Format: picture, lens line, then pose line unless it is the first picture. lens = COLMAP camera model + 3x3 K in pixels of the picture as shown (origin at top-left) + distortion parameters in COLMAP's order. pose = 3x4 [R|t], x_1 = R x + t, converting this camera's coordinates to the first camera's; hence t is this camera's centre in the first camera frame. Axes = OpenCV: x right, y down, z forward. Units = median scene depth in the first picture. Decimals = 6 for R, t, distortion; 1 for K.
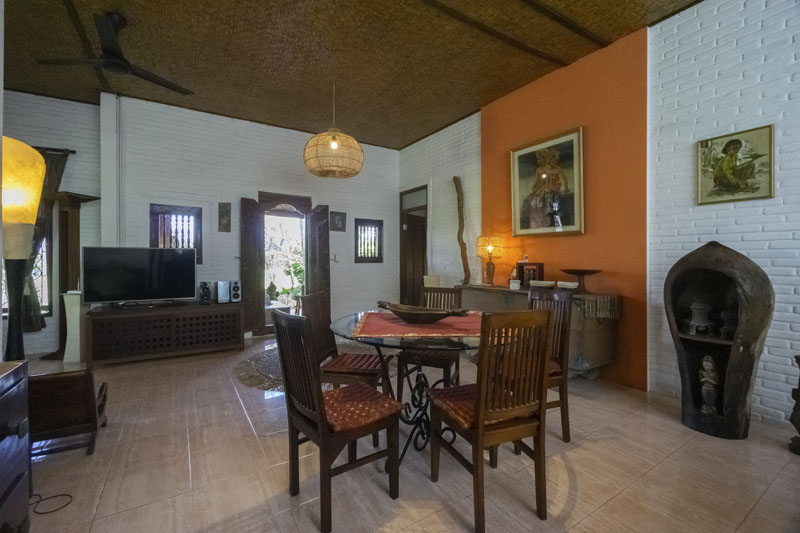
lens RADIAL K [[344.7, 0, 399.1], [0, 344.7, 260.1], [0, 0, 1]] dist [-0.000683, 0.000092]
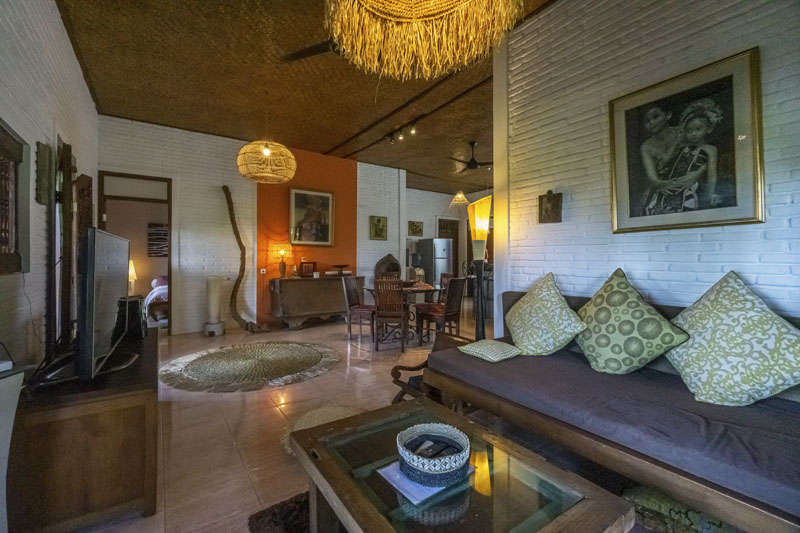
lens RADIAL K [[344.7, 0, 400.4], [0, 344.7, 261.6], [0, 0, 1]] dist [-0.000683, 0.000092]
pose [[-0.052237, 0.001353, 0.998634, -1.385888], [0.007265, 0.999973, -0.000975, 0.012017], [-0.998608, 0.007204, -0.052245, 0.697963]]
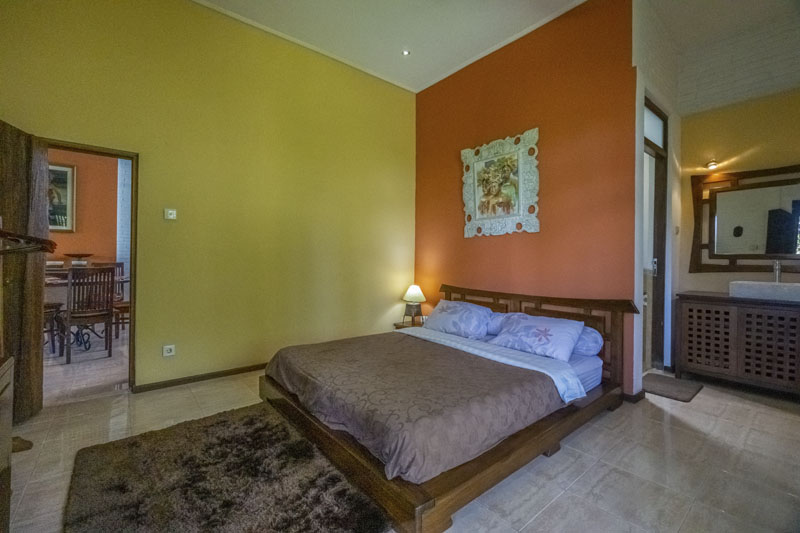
lens RADIAL K [[344.7, 0, 400.6], [0, 344.7, 260.1], [0, 0, 1]] dist [-0.000683, 0.000092]
pose [[-0.127096, -0.007910, 0.991859, -1.225012], [-0.004050, 0.999964, 0.007455, 0.036629], [-0.991882, -0.003069, -0.127124, -0.303858]]
